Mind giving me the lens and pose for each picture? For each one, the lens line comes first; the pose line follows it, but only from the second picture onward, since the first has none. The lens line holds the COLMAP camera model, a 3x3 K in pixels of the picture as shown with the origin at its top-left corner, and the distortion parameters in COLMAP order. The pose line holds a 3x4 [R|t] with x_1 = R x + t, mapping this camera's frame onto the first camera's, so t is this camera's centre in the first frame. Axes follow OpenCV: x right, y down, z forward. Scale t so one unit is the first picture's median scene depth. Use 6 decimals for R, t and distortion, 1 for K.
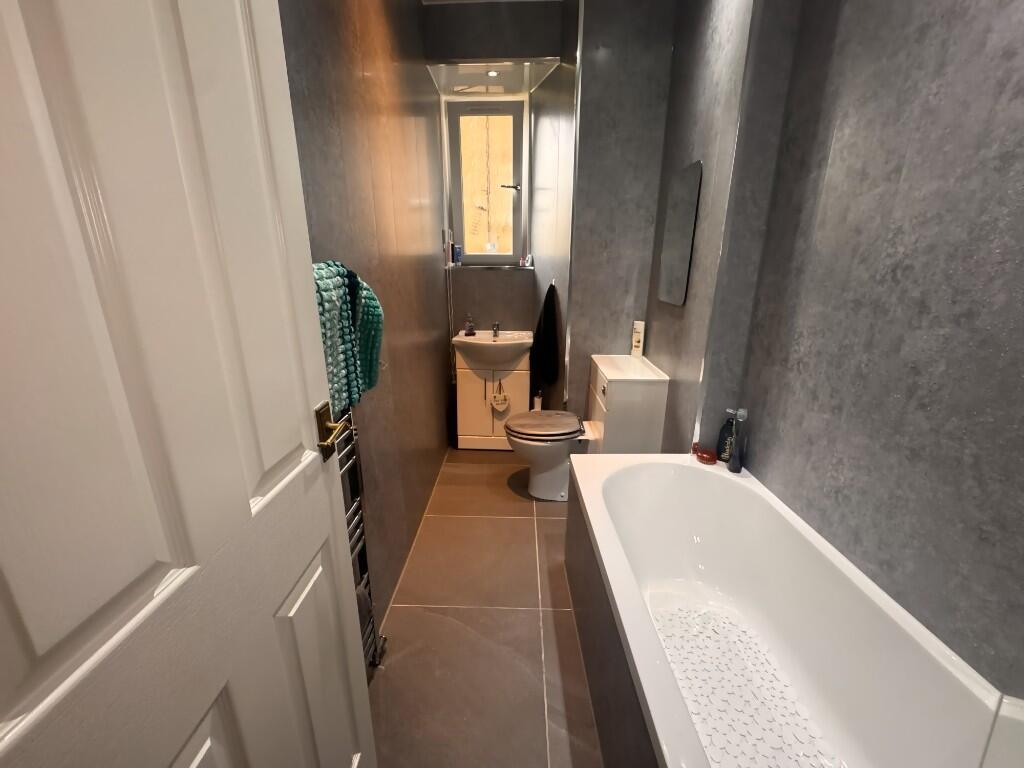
lens RADIAL K [[408.6, 0, 512.0], [0, 408.6, 384.0], [0, 0, 1]] dist [0.002107, 0.000316]
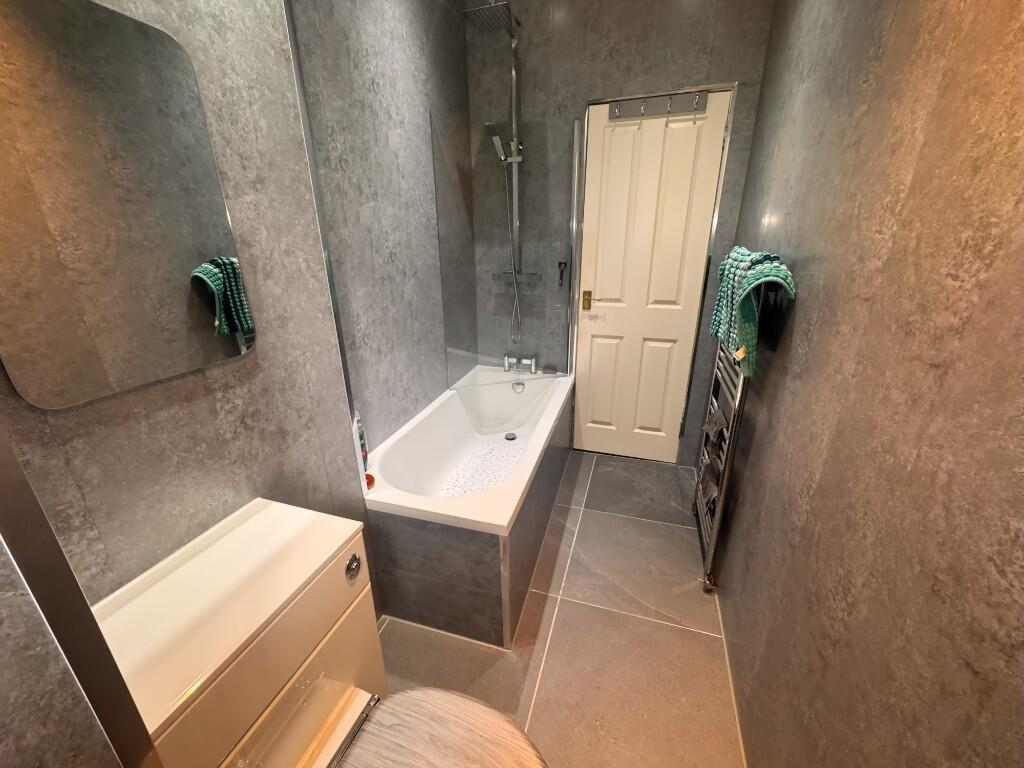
lens RADIAL K [[408.6, 0, 512.0], [0, 408.6, 384.0], [0, 0, 1]] dist [0.002107, 0.000316]
pose [[-0.956659, -0.091463, 0.276475, -0.073688], [0.092367, 0.805072, 0.585941, -0.715170], [-0.276174, 0.586083, -0.761731, 2.209455]]
